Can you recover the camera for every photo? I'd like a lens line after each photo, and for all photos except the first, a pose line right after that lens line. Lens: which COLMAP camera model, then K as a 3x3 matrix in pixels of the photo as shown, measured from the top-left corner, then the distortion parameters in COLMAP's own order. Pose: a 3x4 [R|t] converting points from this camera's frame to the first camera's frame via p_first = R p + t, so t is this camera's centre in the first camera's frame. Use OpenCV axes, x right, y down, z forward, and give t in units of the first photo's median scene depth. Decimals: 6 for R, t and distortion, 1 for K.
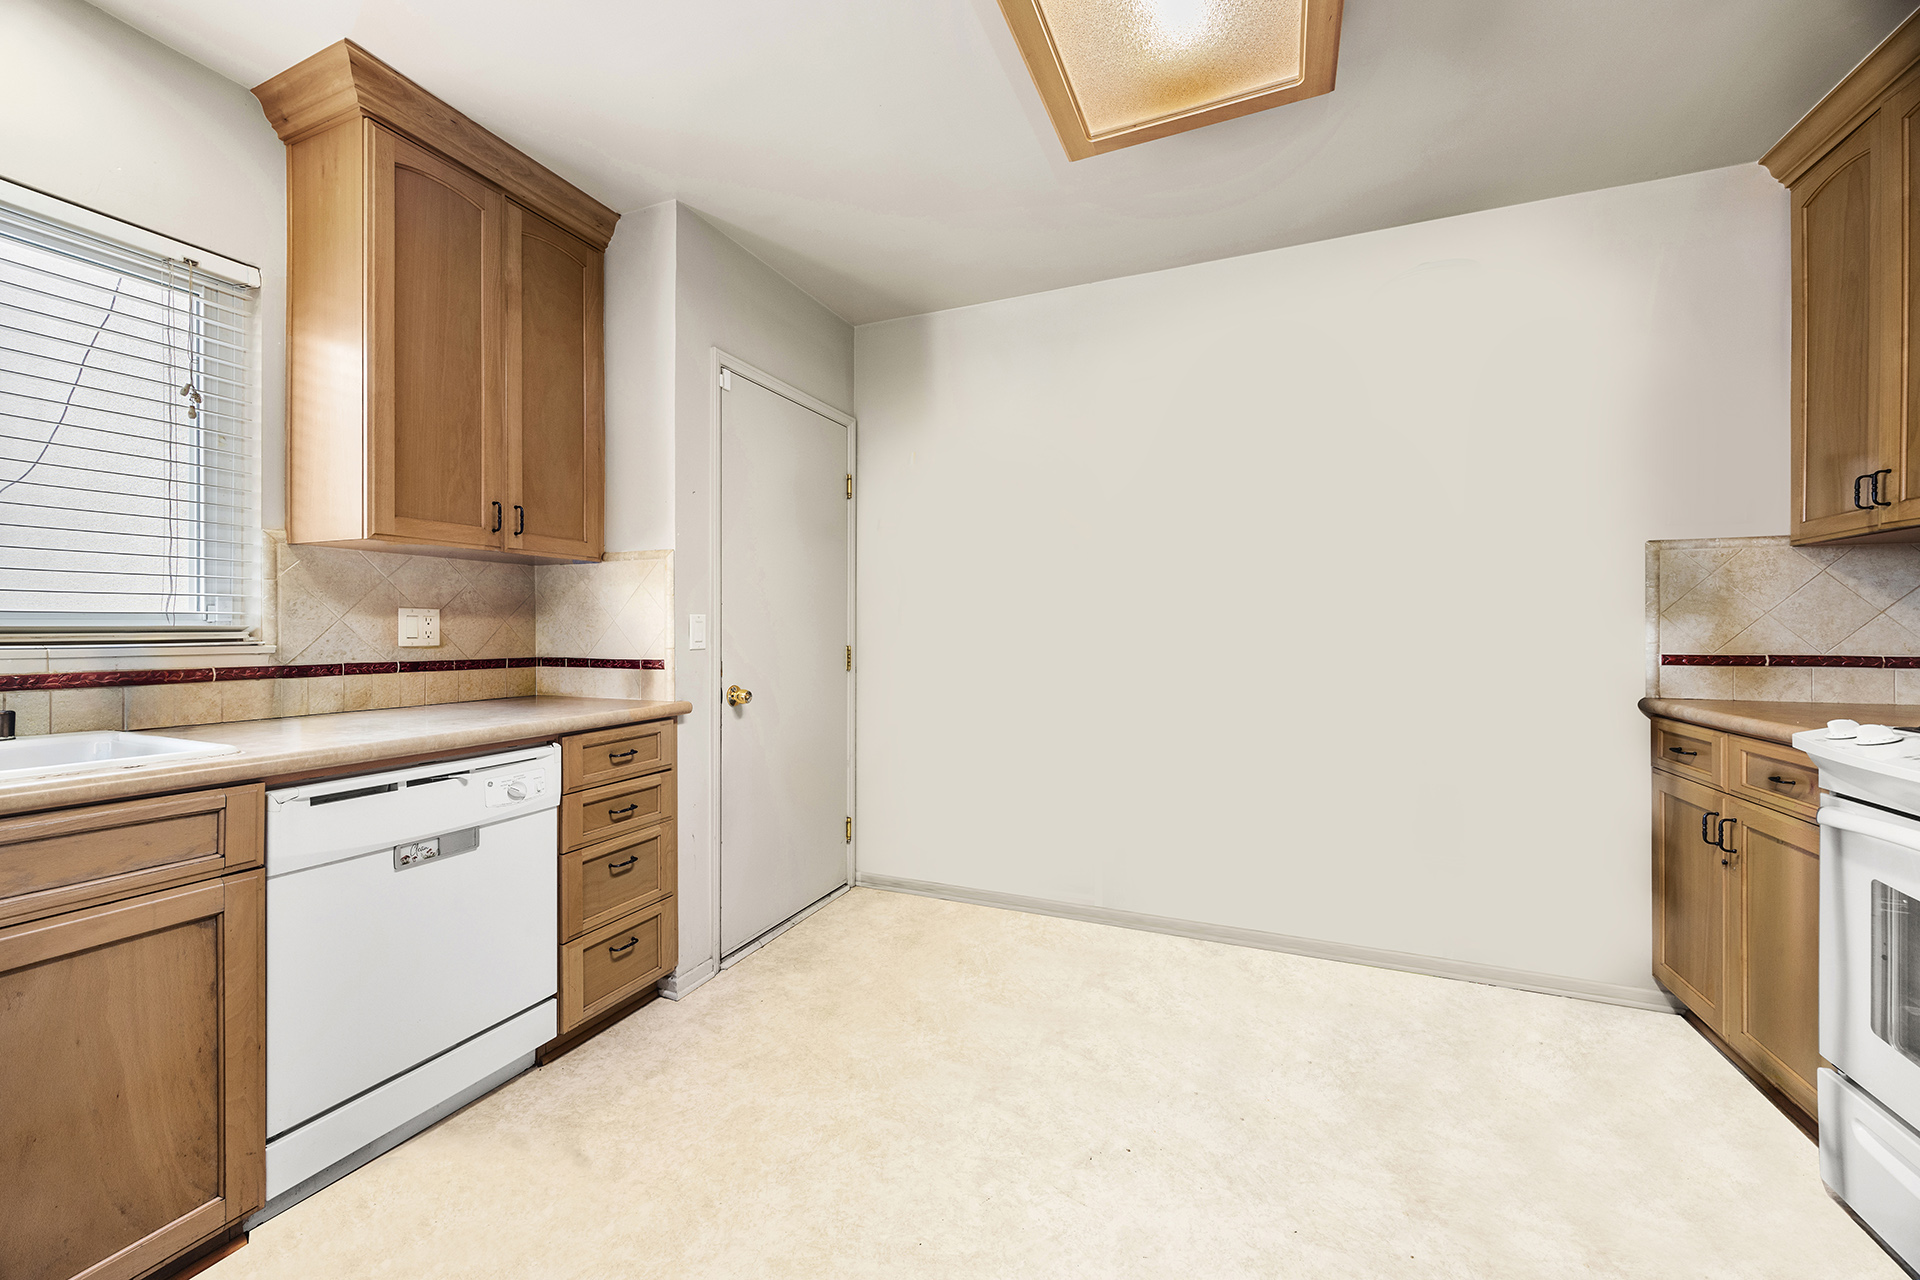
lens RADIAL K [[734.5, 0, 946.2], [0, 734.5, 633.0], [0, 0, 1]] dist [0.000336, -0.000023]
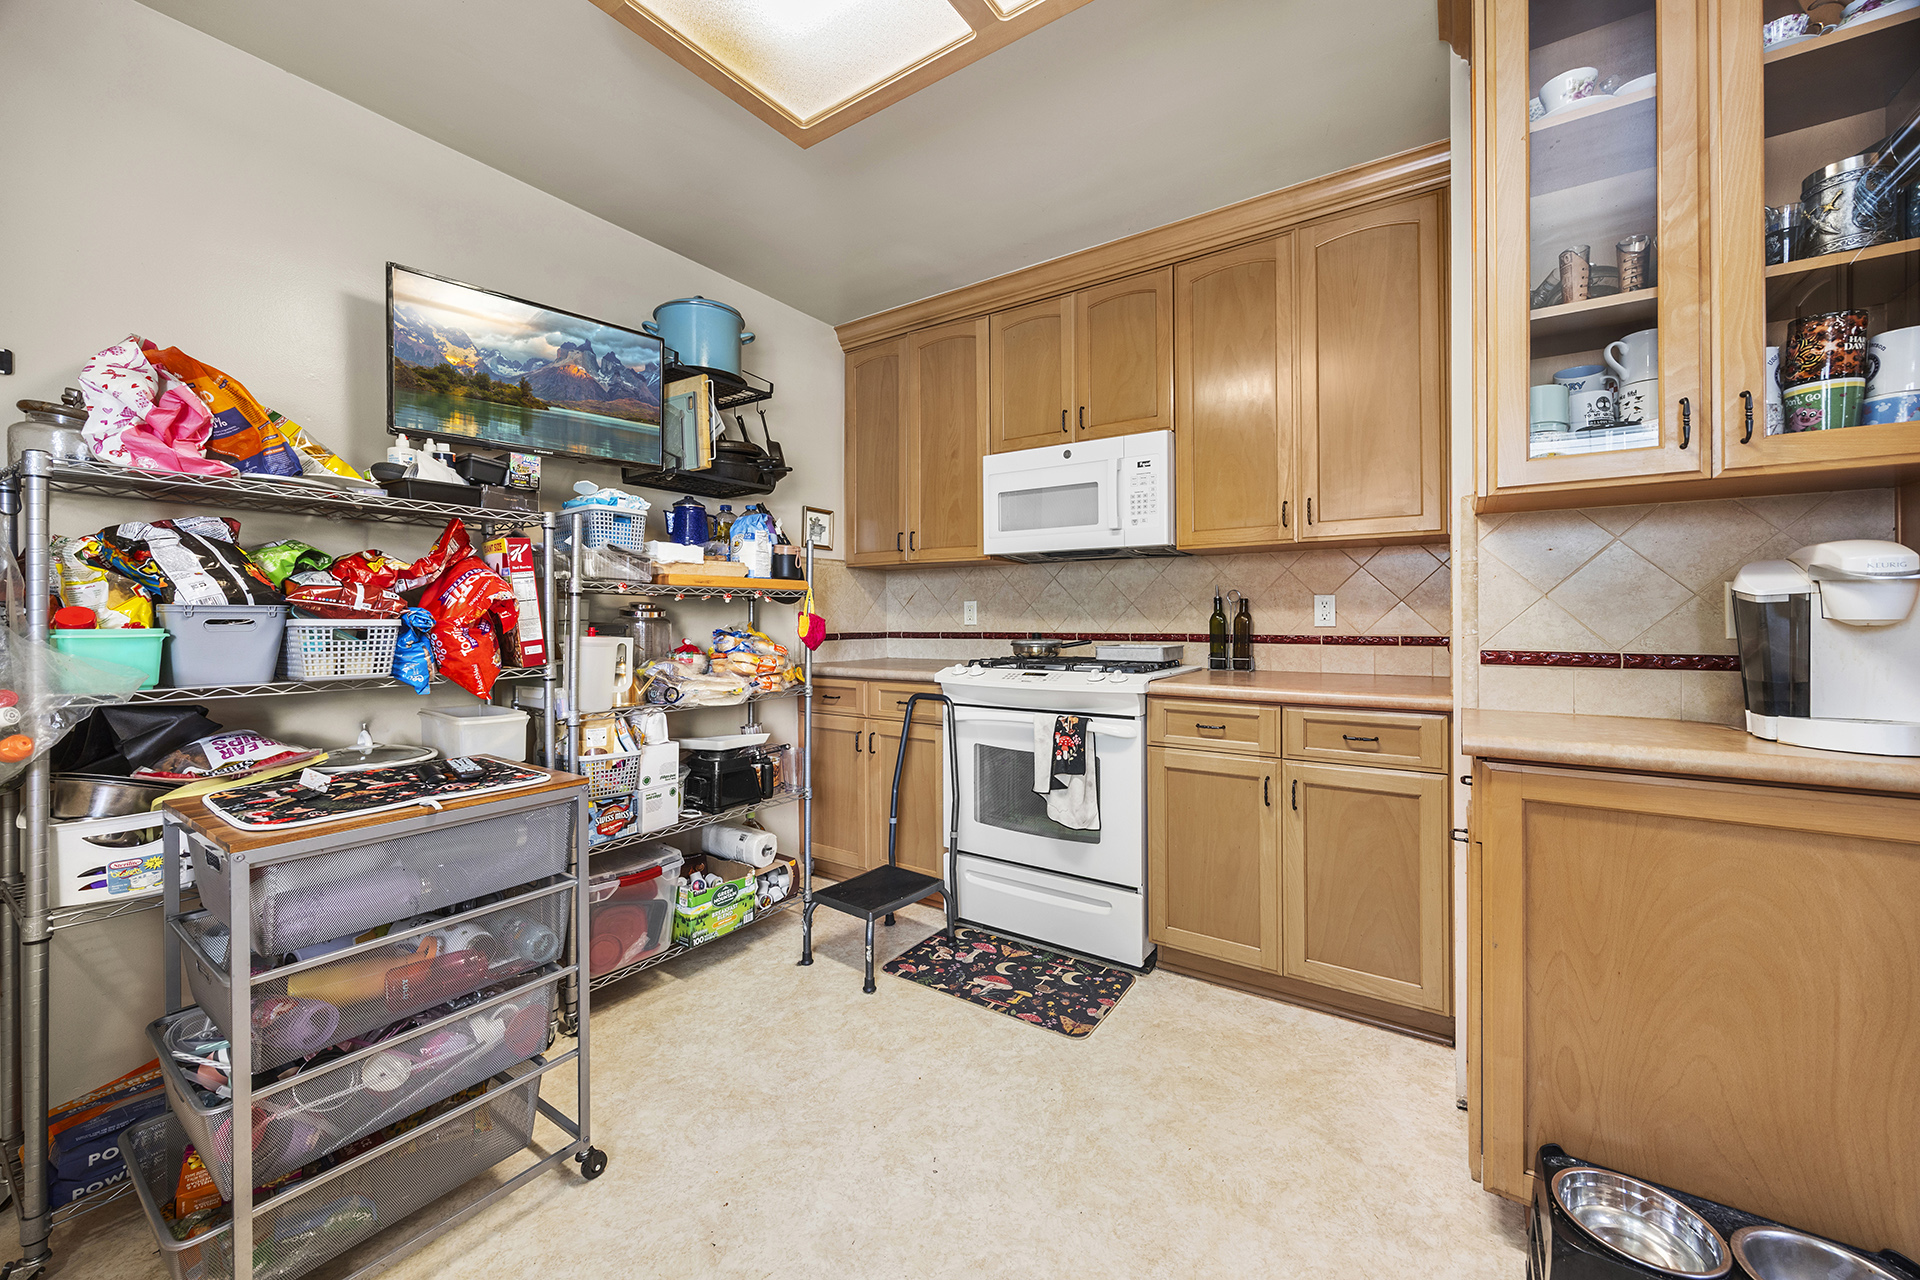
lens RADIAL K [[750.0, 0, 957.7], [0, 750.0, 615.9], [0, 0, 1]] dist [-0.000393, -0.000056]
pose [[0.177825, 0.001901, 0.984060, -1.833250], [0.006886, 0.999971, -0.003176, -0.001469], [-0.984038, 0.007341, 0.177807, 1.729140]]
